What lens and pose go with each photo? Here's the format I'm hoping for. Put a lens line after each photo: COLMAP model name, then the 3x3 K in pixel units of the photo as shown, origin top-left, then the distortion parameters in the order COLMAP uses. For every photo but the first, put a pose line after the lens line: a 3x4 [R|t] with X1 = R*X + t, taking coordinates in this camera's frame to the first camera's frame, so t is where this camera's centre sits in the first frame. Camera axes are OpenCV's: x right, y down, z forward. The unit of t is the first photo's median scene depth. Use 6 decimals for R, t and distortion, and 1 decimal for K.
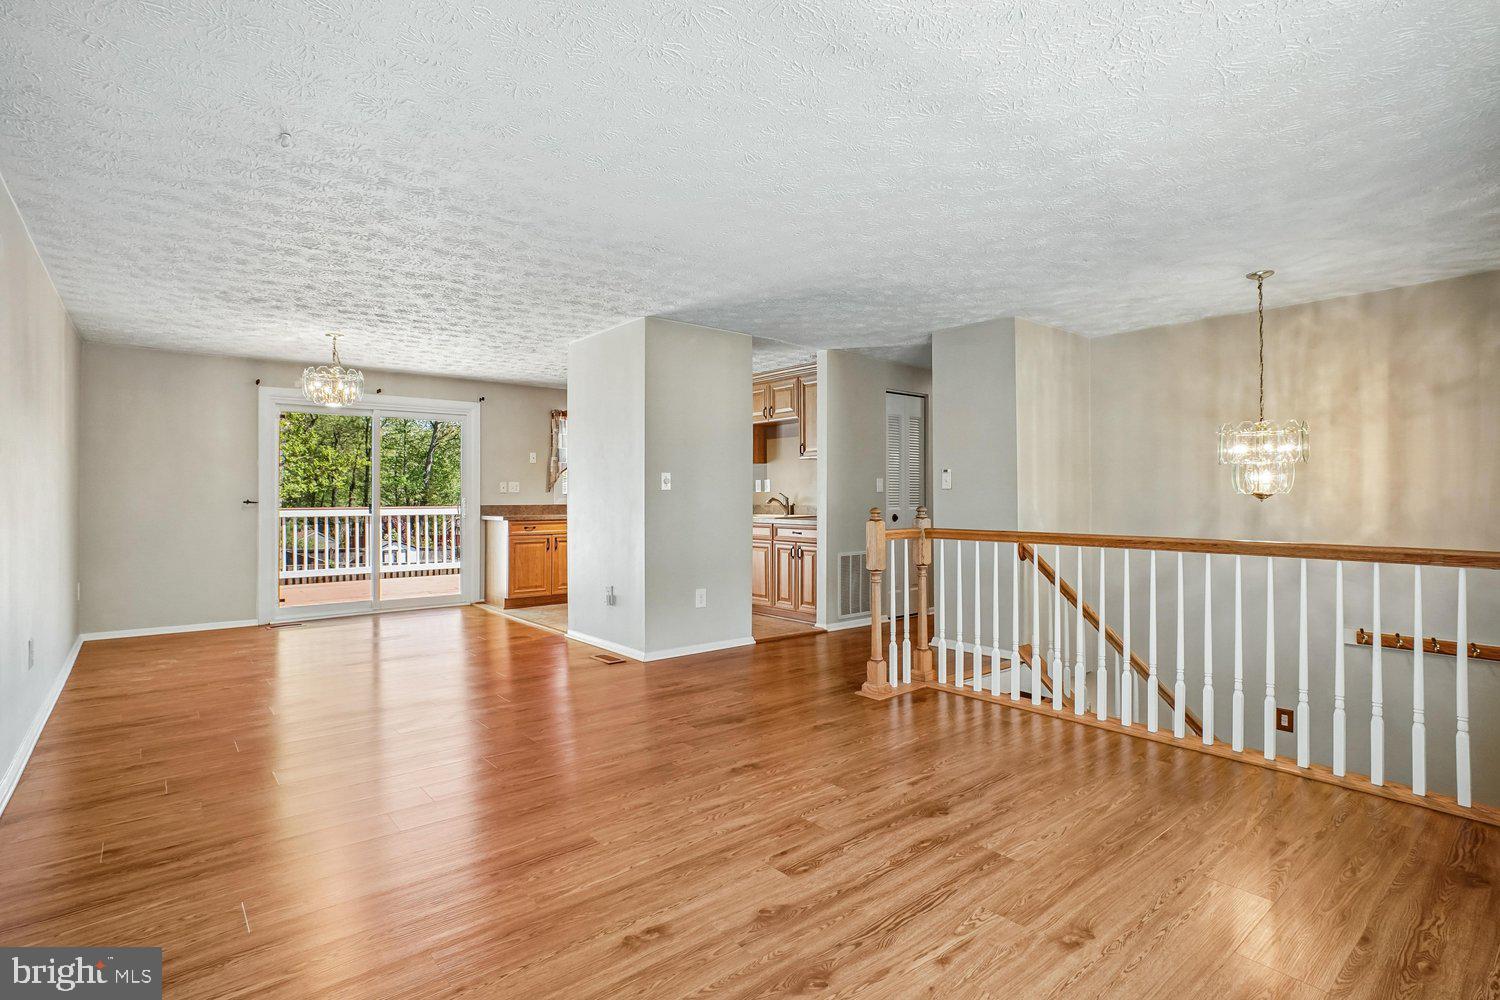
lens RADIAL K [[724.9, 0, 746.5], [0, 724.9, 496.5], [0, 0, 1]] dist [-0.033180, 0.023237]
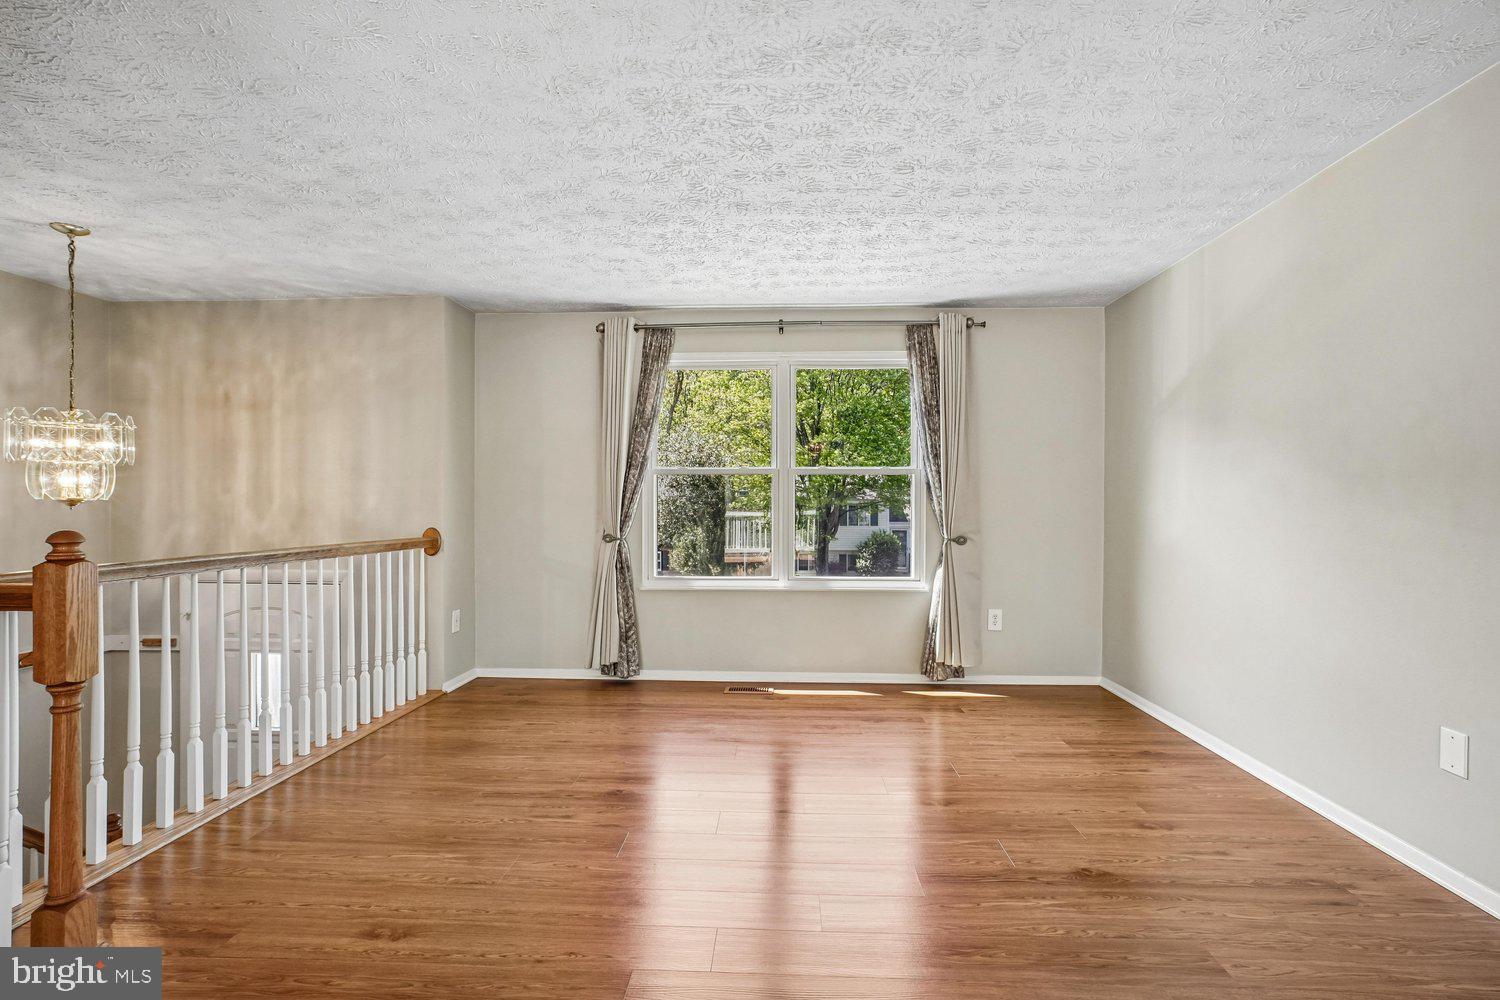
lens RADIAL K [[726.2, 0, 748.7], [0, 726.2, 510.5], [0, 0, 1]] dist [-0.032190, 0.021714]
pose [[-0.740473, -0.006449, 0.672055, -0.218949], [-0.001338, 0.999966, 0.008121, 0.000445], [-0.672085, 0.005114, -0.740456, 0.602328]]
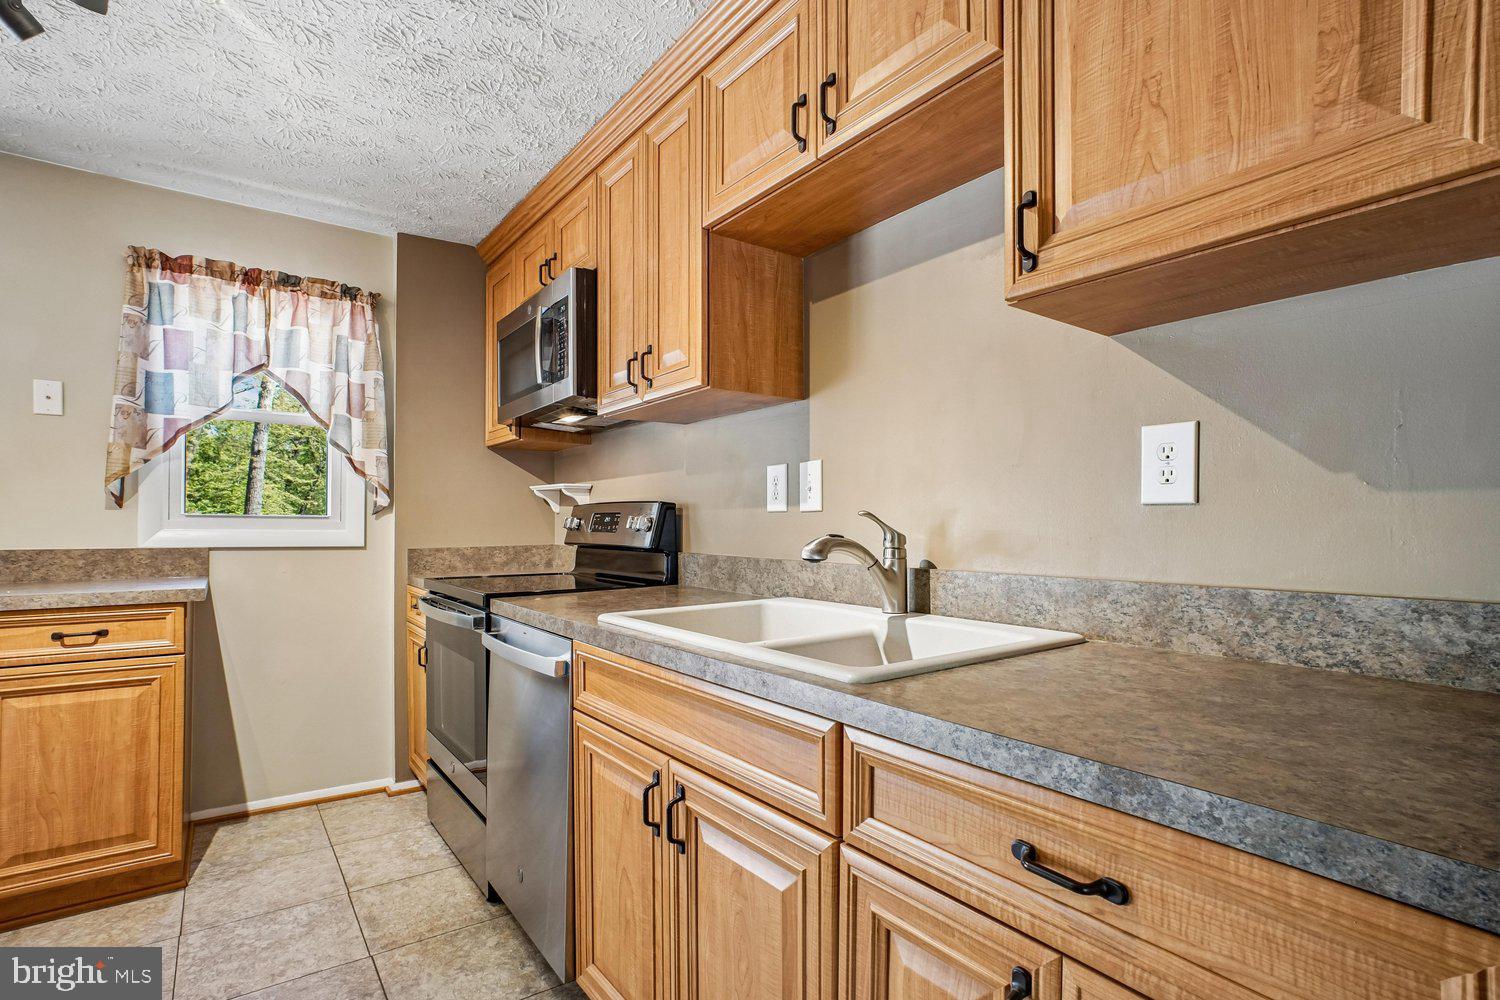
lens RADIAL K [[727.9, 0, 755.6], [0, 727.9, 521.9], [0, 0, 1]] dist [-0.044291, 0.025569]
pose [[0.998668, 0.005599, -0.051287, 0.024754], [-0.005733, 0.999980, -0.002477, -0.001354], [0.051272, 0.002768, 0.998681, 0.805092]]
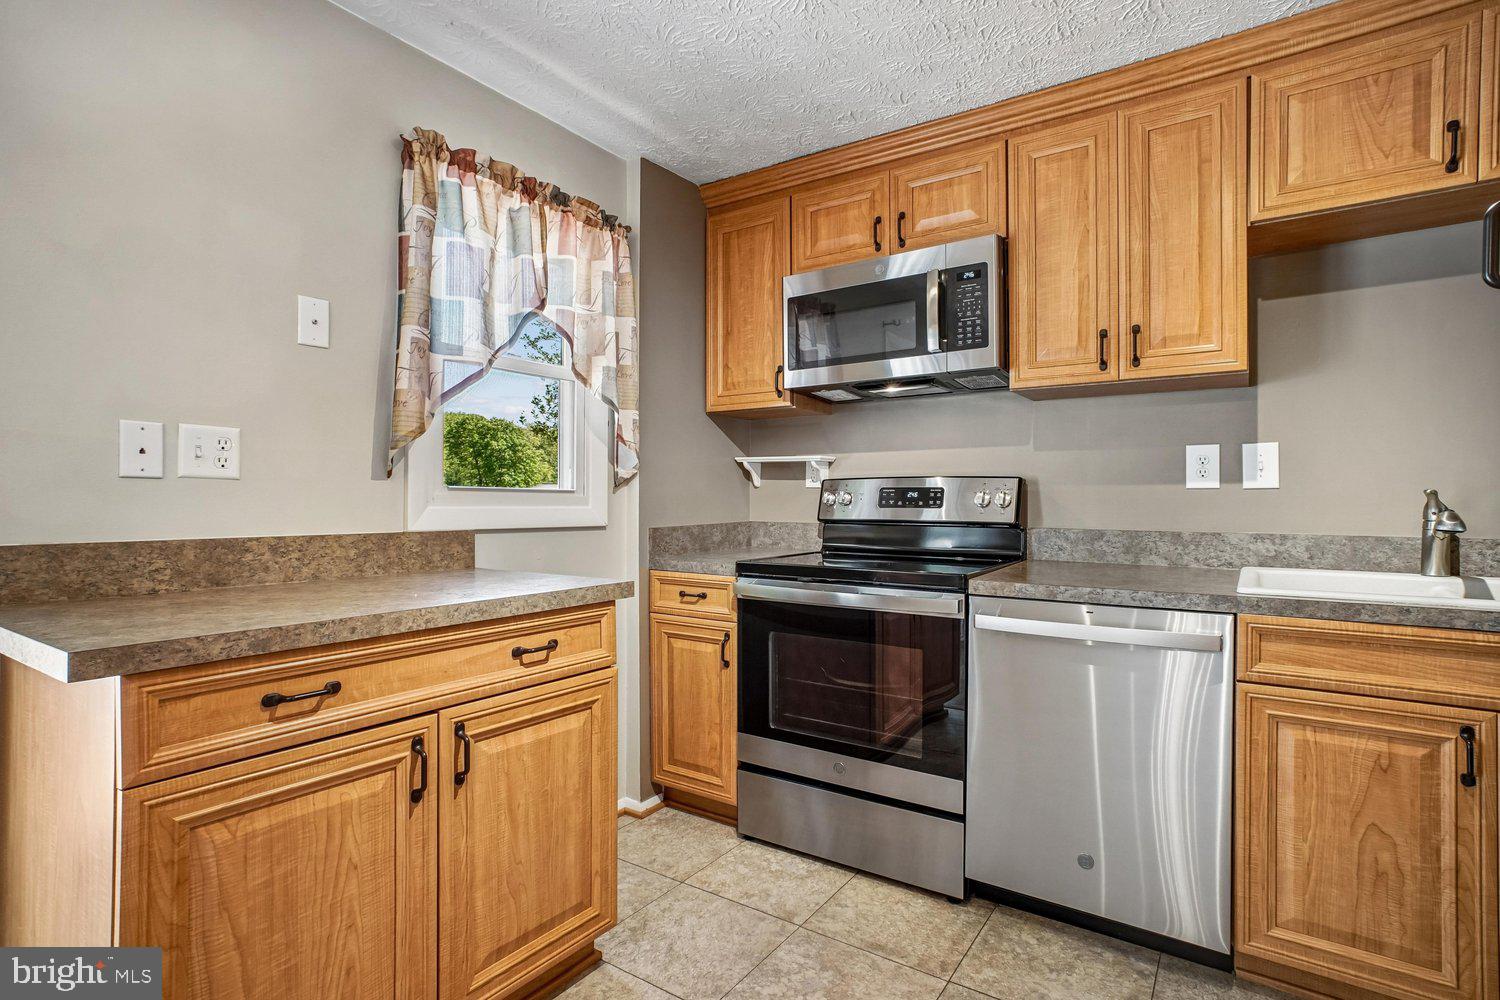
lens RADIAL K [[733.9, 0, 750.0], [0, 733.9, 500.0], [0, 0, 1]] dist [-0.042694, 0.025494]
pose [[0.960227, 0.005671, 0.279164, -0.259230], [-0.006263, 0.999980, 0.001227, -0.000322], [-0.279151, -0.002926, 0.960243, 0.850437]]
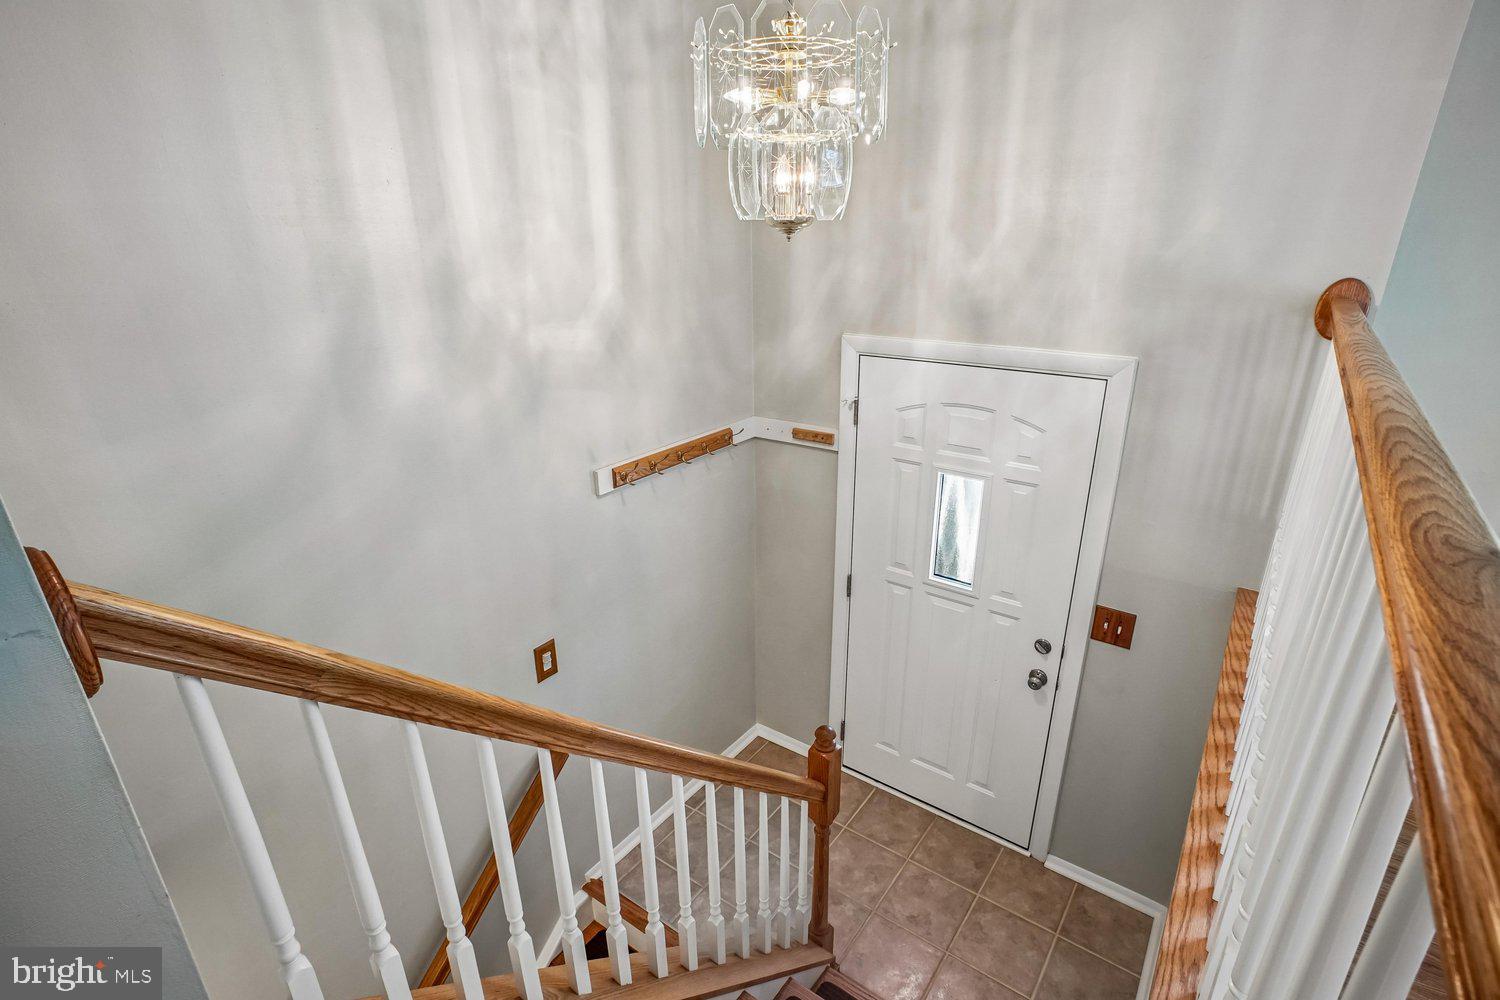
lens RADIAL K [[726.2, 0, 748.7], [0, 726.2, 510.5], [0, 0, 1]] dist [-0.032190, 0.021714]
pose [[-0.246197, -0.347382, 0.904828, 0.158215], [0.016110, 0.931967, 0.362185, 0.000189], [-0.969086, 0.103746, -0.223851, 0.628897]]
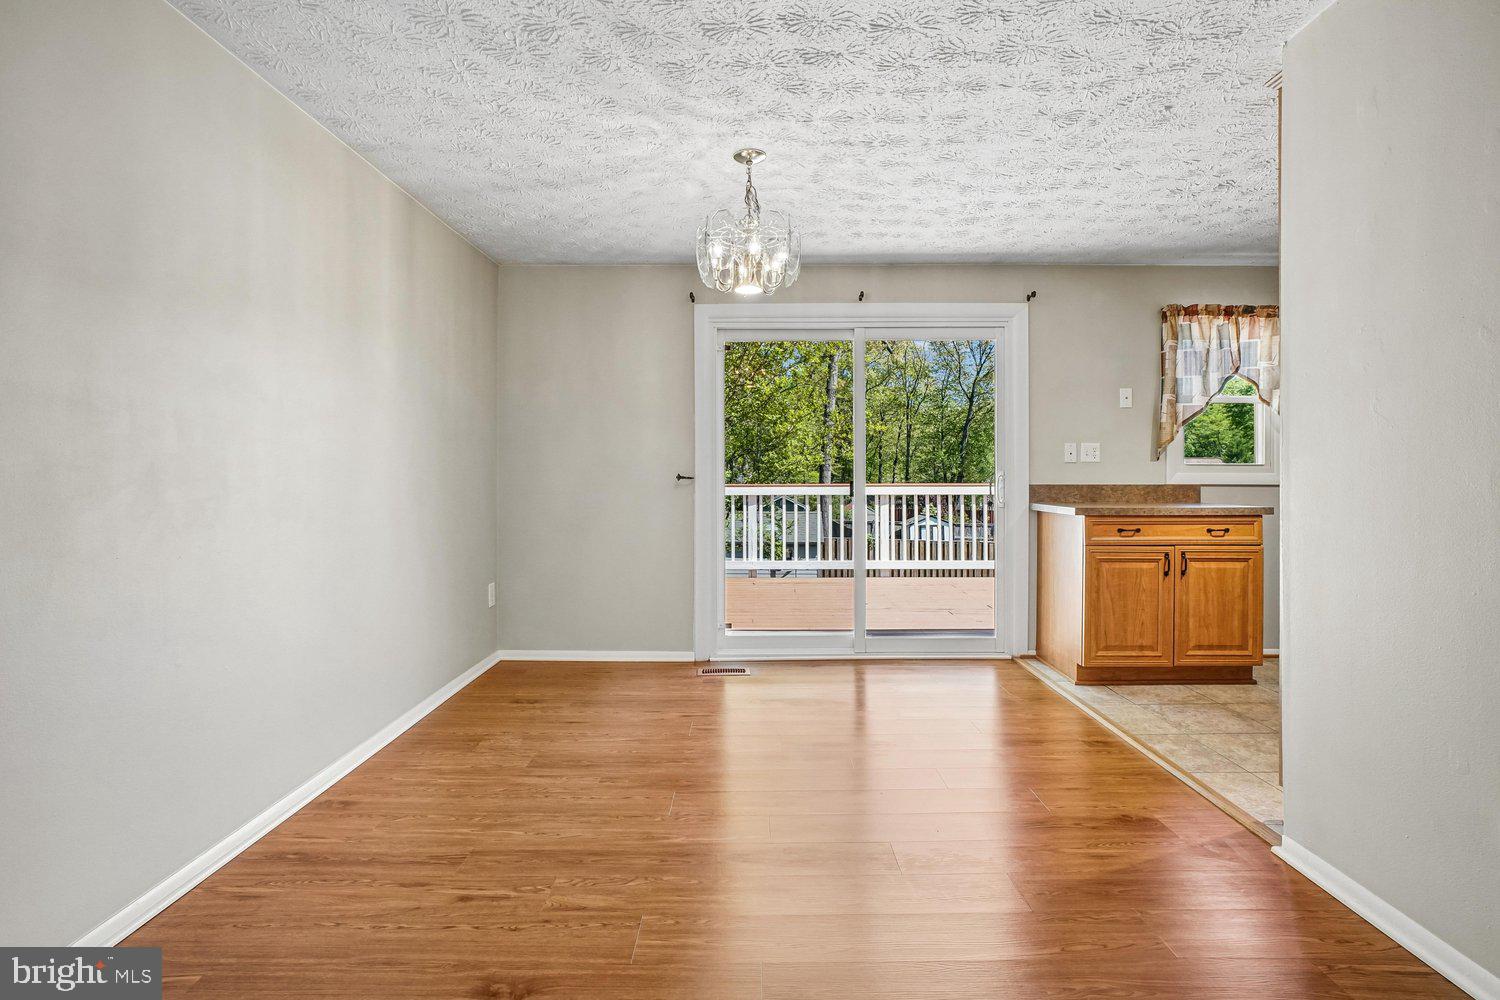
lens RADIAL K [[725.2, 0, 765.1], [0, 725.2, 473.2], [0, 0, 1]] dist [-0.021778, 0.000126]
pose [[0.773552, 0.002017, -0.633730, -0.183453], [-0.000205, 0.999996, 0.002932, 0.001664], [0.633733, -0.002138, 0.773549, 0.465433]]
